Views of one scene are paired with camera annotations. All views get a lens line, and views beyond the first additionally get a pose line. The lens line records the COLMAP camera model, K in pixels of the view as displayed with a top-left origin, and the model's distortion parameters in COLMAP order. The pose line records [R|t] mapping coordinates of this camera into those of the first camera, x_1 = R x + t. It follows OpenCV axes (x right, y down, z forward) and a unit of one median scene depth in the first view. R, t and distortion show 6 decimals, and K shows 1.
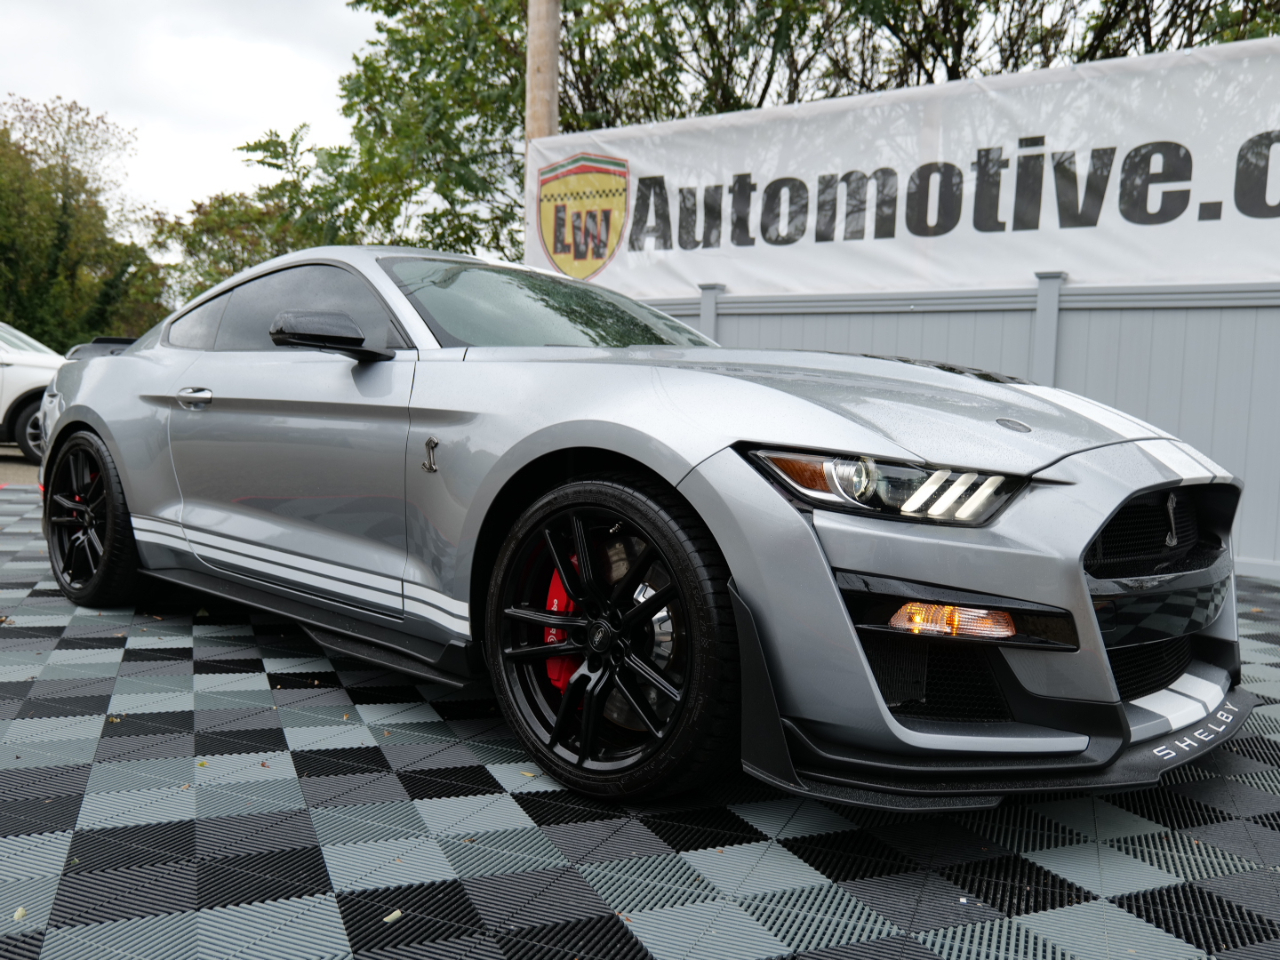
lens RADIAL K [[1002.9, 0, 658.6], [0, 1002.9, 475.2], [0, 0, 1]] dist [0.001412, -0.000384]
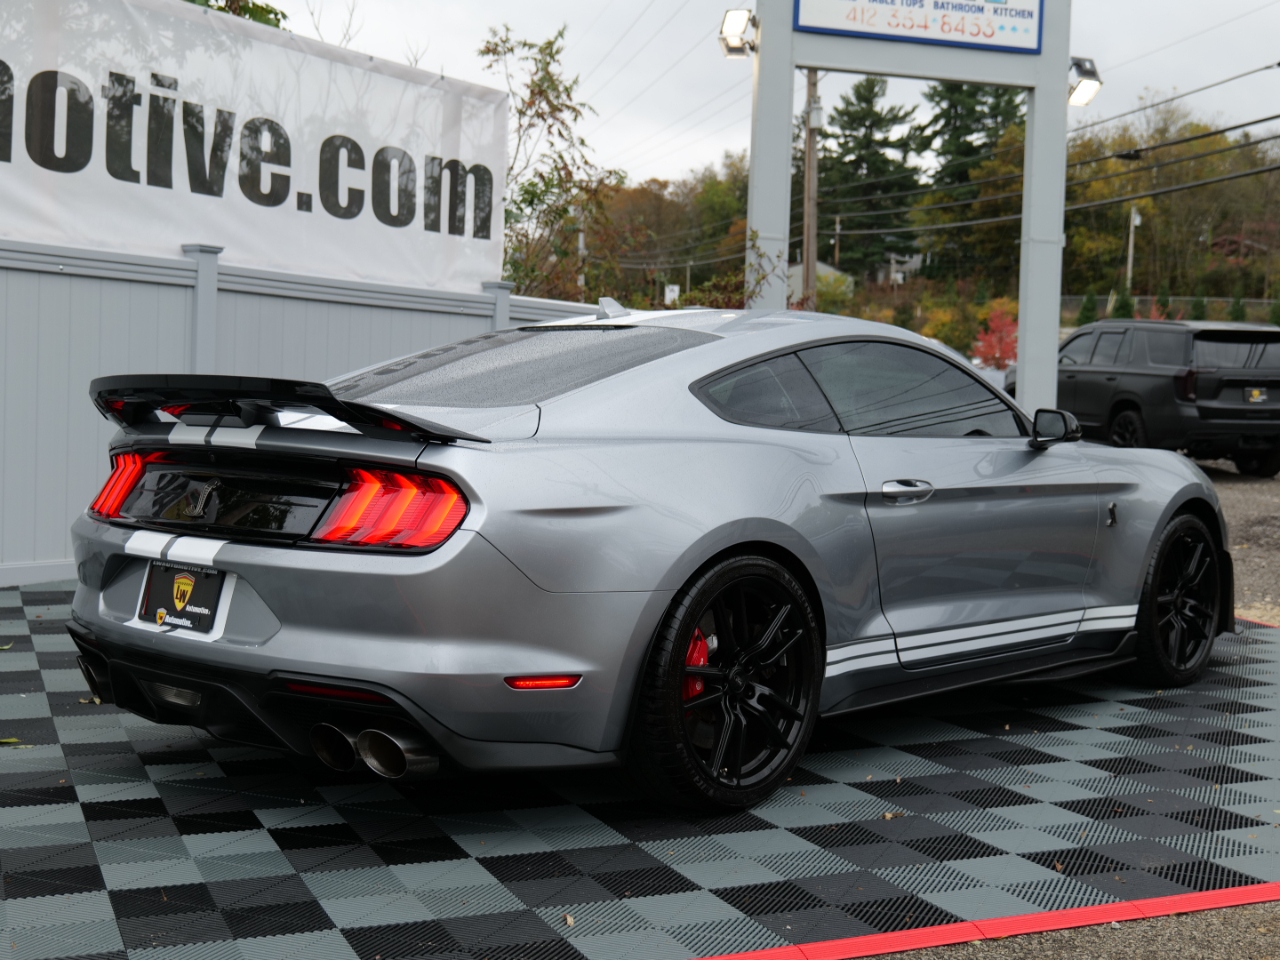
lens RADIAL K [[1549.5, 0, 568.5], [0, 1549.5, 482.5], [0, 0, 1]] dist [-0.017576, -0.012885]
pose [[0.071574, -0.094021, 0.992994, -0.927649], [0.031069, 0.995274, 0.091997, -0.110674], [-0.996951, 0.024266, 0.074157, 0.589437]]
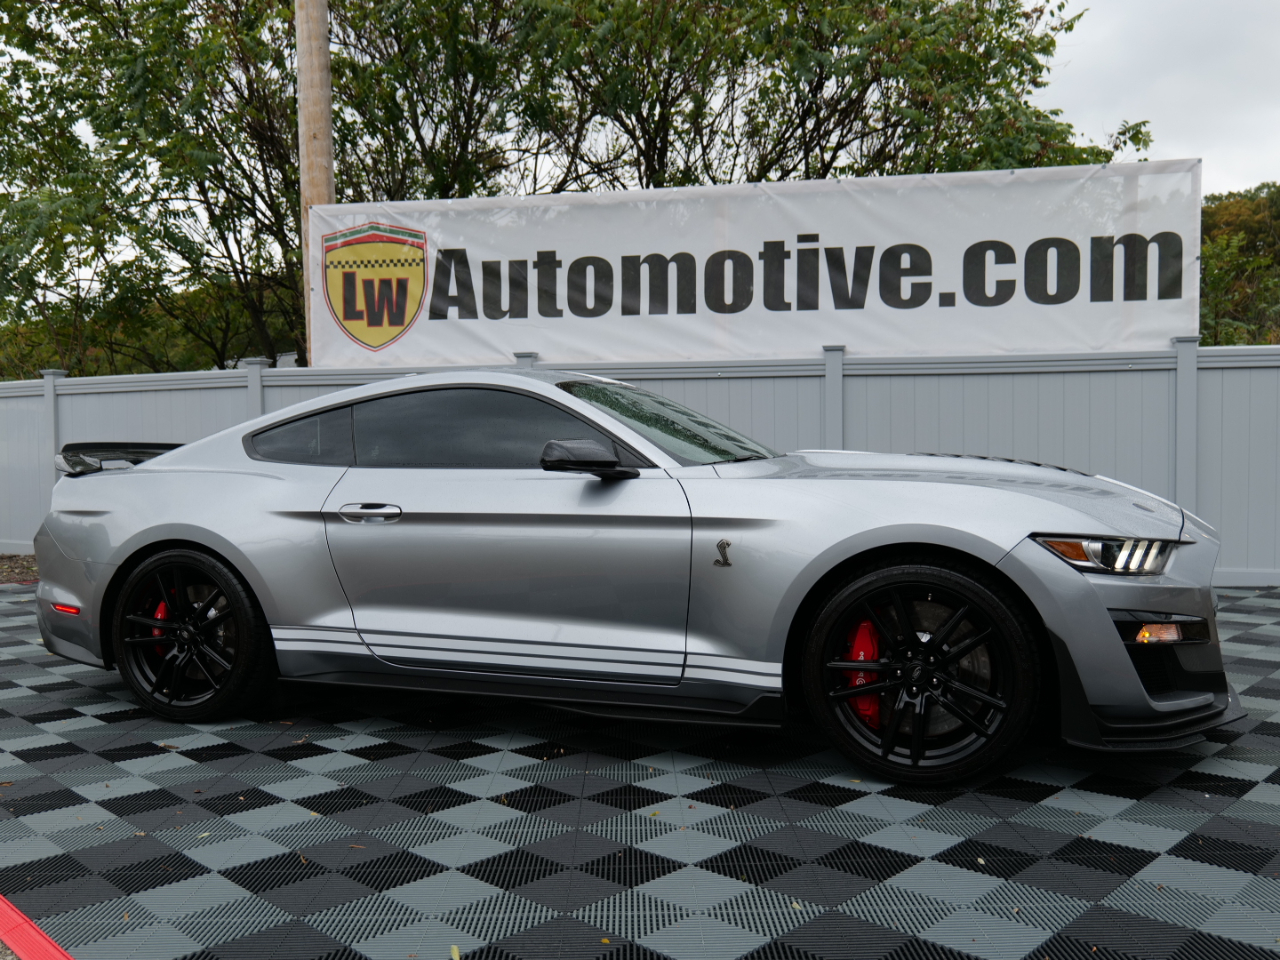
lens RADIAL K [[1028.0, 0, 633.4], [0, 1028.0, 478.7], [0, 0, 1]] dist [0.000901, 0.003901]
pose [[0.928588, -0.060115, 0.366211, -0.305049], [0.070018, 0.997450, -0.013807, -0.039591], [-0.364447, 0.038463, 0.930429, -0.073154]]
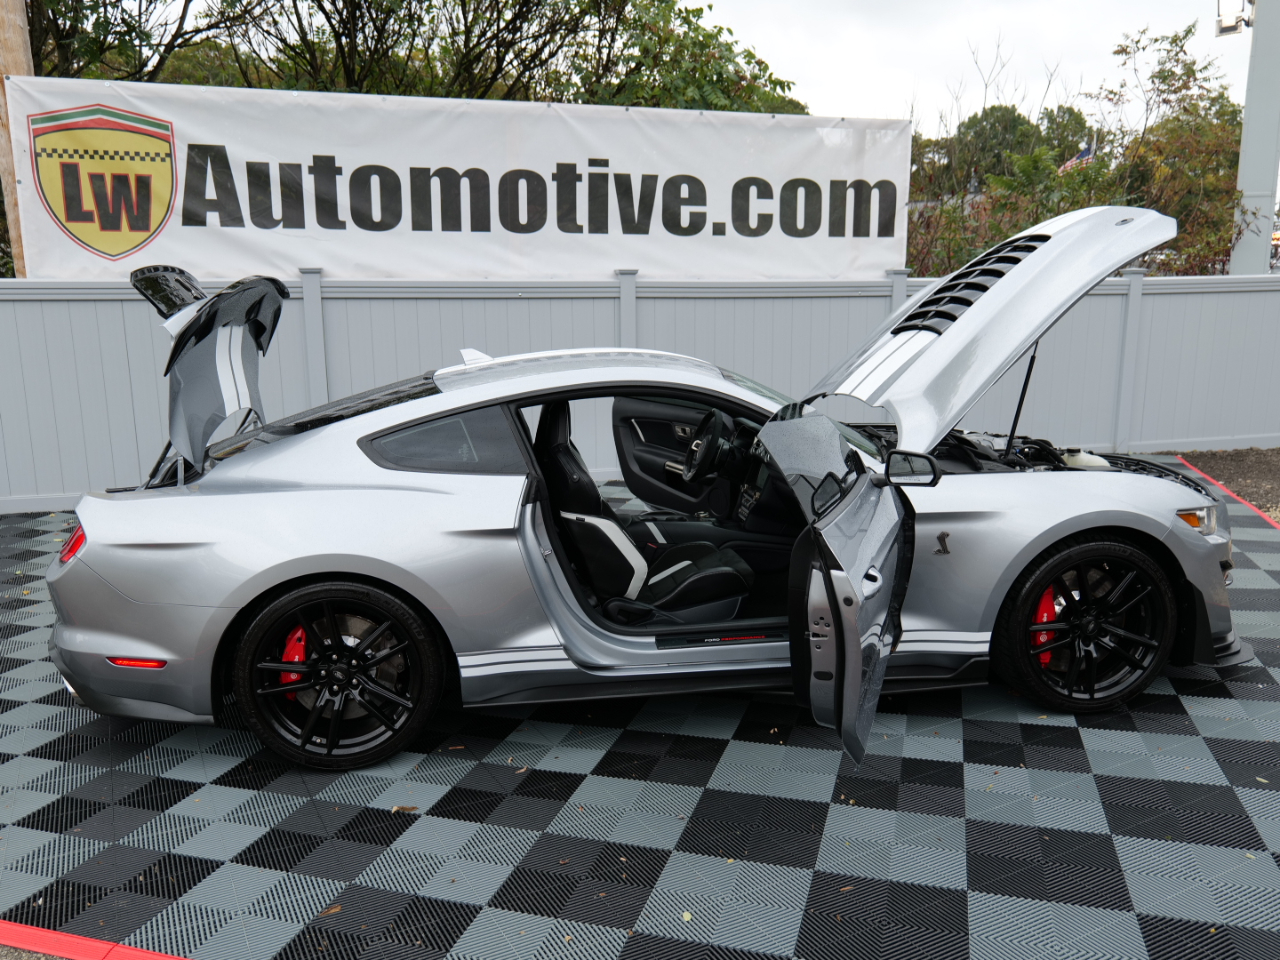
lens RADIAL K [[974.7, 0, 616.9], [0, 974.7, 468.8], [0, 0, 1]] dist [-0.000664, -0.004671]
pose [[0.670118, -0.171695, 0.722123, -0.577997], [0.085289, 0.984246, 0.154871, -0.143478], [-0.737338, -0.042193, 0.674205, 0.140496]]
